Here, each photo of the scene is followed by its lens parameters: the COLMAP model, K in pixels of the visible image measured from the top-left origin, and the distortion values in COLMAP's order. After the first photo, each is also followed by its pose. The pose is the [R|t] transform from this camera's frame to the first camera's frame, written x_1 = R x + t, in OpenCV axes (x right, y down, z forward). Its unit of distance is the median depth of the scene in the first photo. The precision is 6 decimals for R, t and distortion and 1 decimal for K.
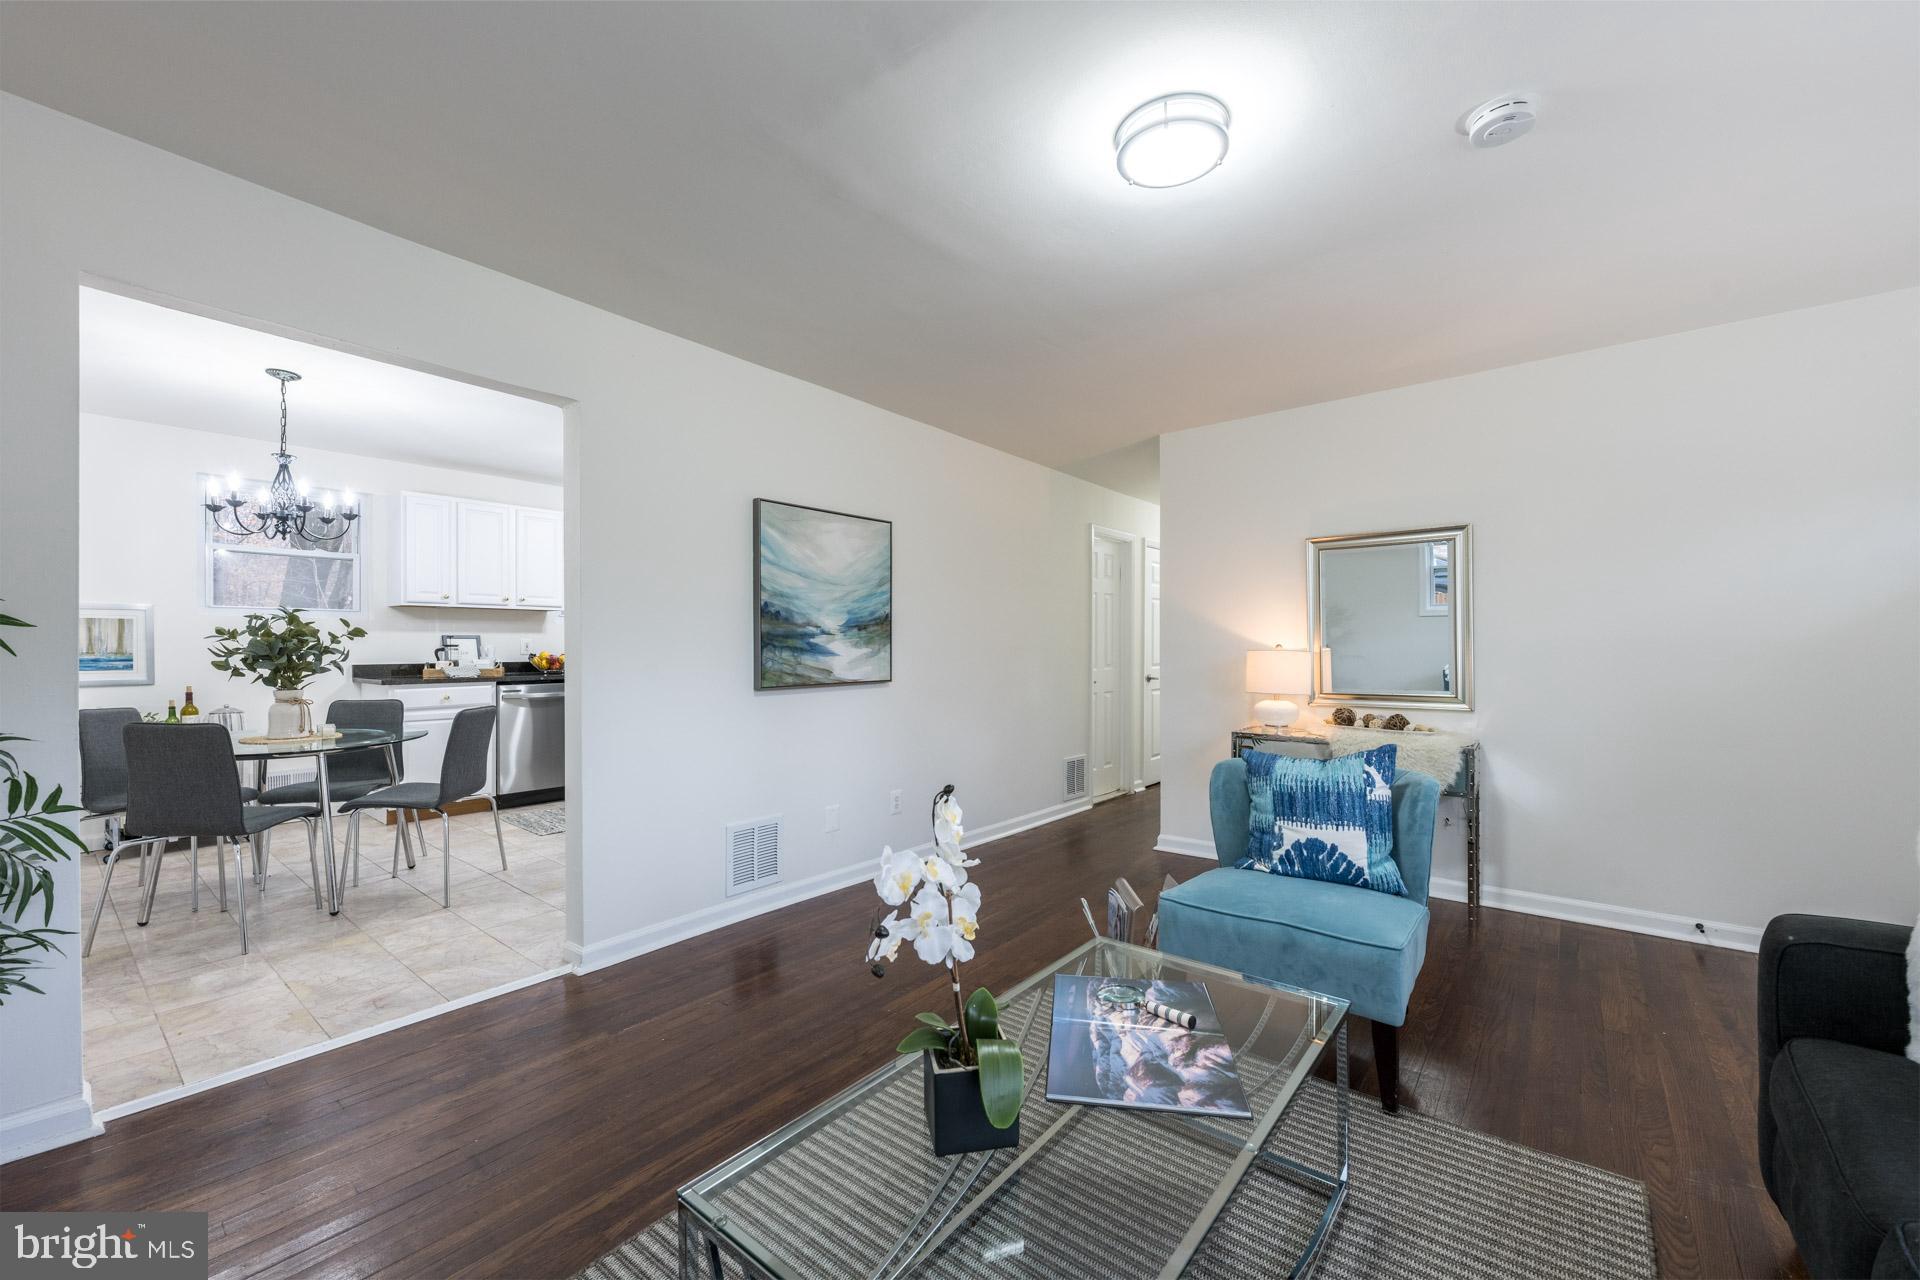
lens RADIAL K [[764.9, 0, 963.1], [0, 764.9, 649.3], [0, 0, 1]] dist [-0.000800, 0.000130]
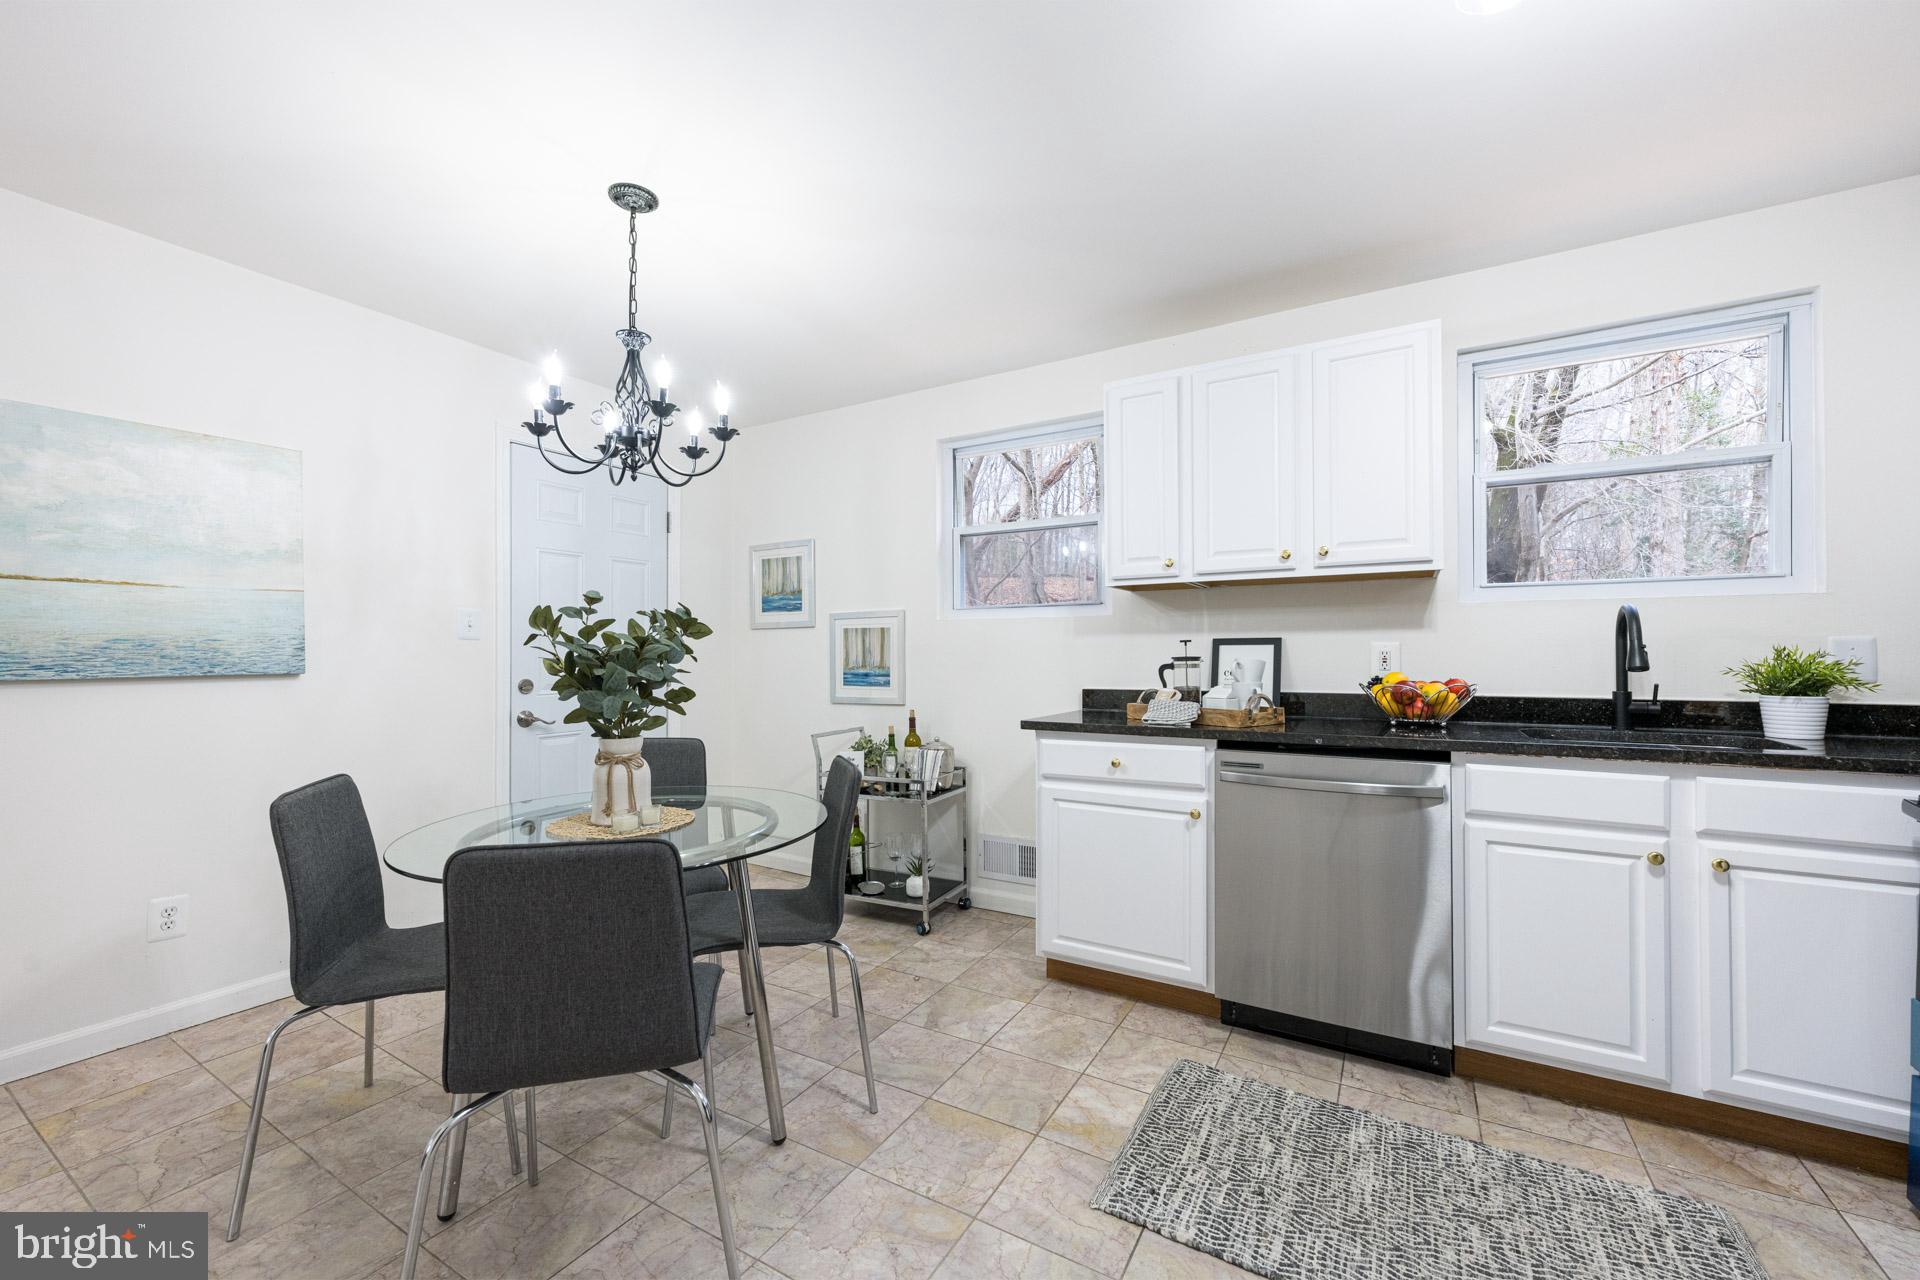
lens RADIAL K [[764.9, 0, 951.5], [0, 764.9, 650.3], [0, 0, 1]] dist [-0.000800, 0.000130]
pose [[0.135285, -0.009370, -0.990762, -0.228307], [-0.001713, 0.999952, -0.009691, -0.005868], [0.990805, 0.003009, 0.135262, 0.956748]]
